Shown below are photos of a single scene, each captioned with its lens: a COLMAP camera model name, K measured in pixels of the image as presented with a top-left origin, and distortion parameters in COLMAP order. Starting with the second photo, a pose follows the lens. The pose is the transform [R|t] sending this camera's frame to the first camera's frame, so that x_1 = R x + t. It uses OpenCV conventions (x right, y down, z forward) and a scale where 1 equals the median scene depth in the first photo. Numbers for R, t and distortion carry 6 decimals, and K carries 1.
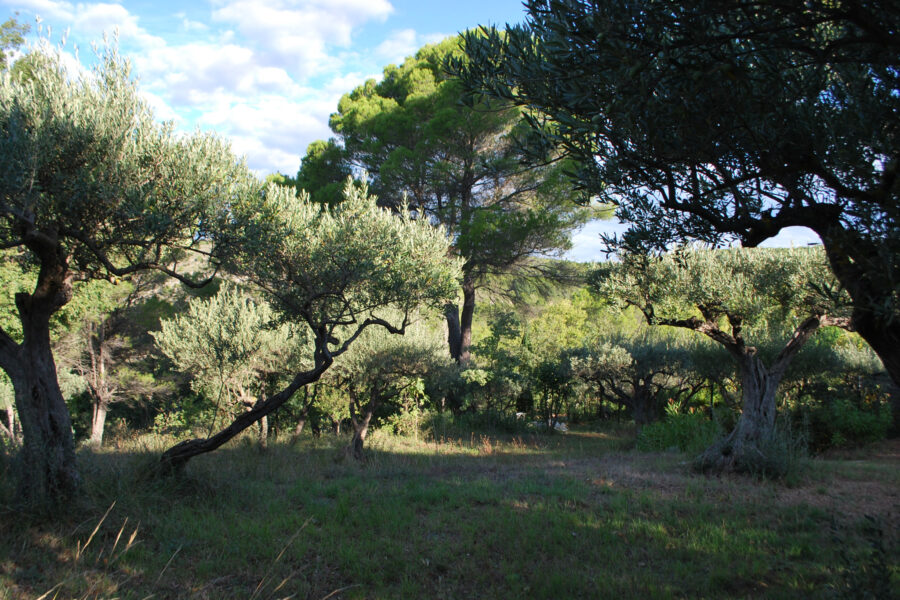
lens RADIAL K [[635.3, 0, 466.9], [0, 635.3, 299.0], [0, 0, 1]] dist [-0.066886, 0.003684]
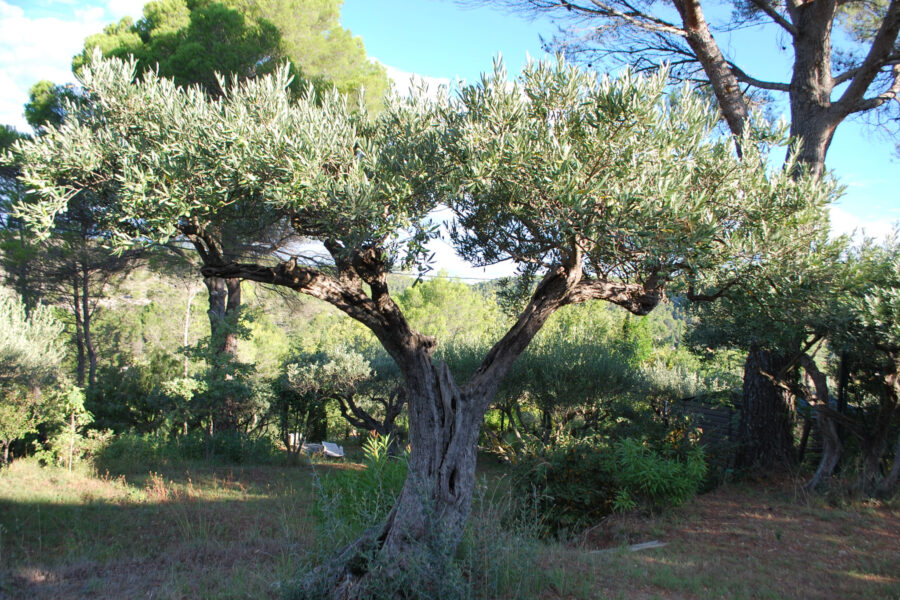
lens RADIAL K [[609.3, 0, 450.0], [0, 609.3, 300.0], [0, 0, 1]] dist [-0.064066, 0.004027]
pose [[0.977822, 0.052442, 0.202767, 0.268660], [-0.046717, 0.998366, -0.032921, 0.045926], [-0.204162, 0.022718, 0.978673, 0.397780]]
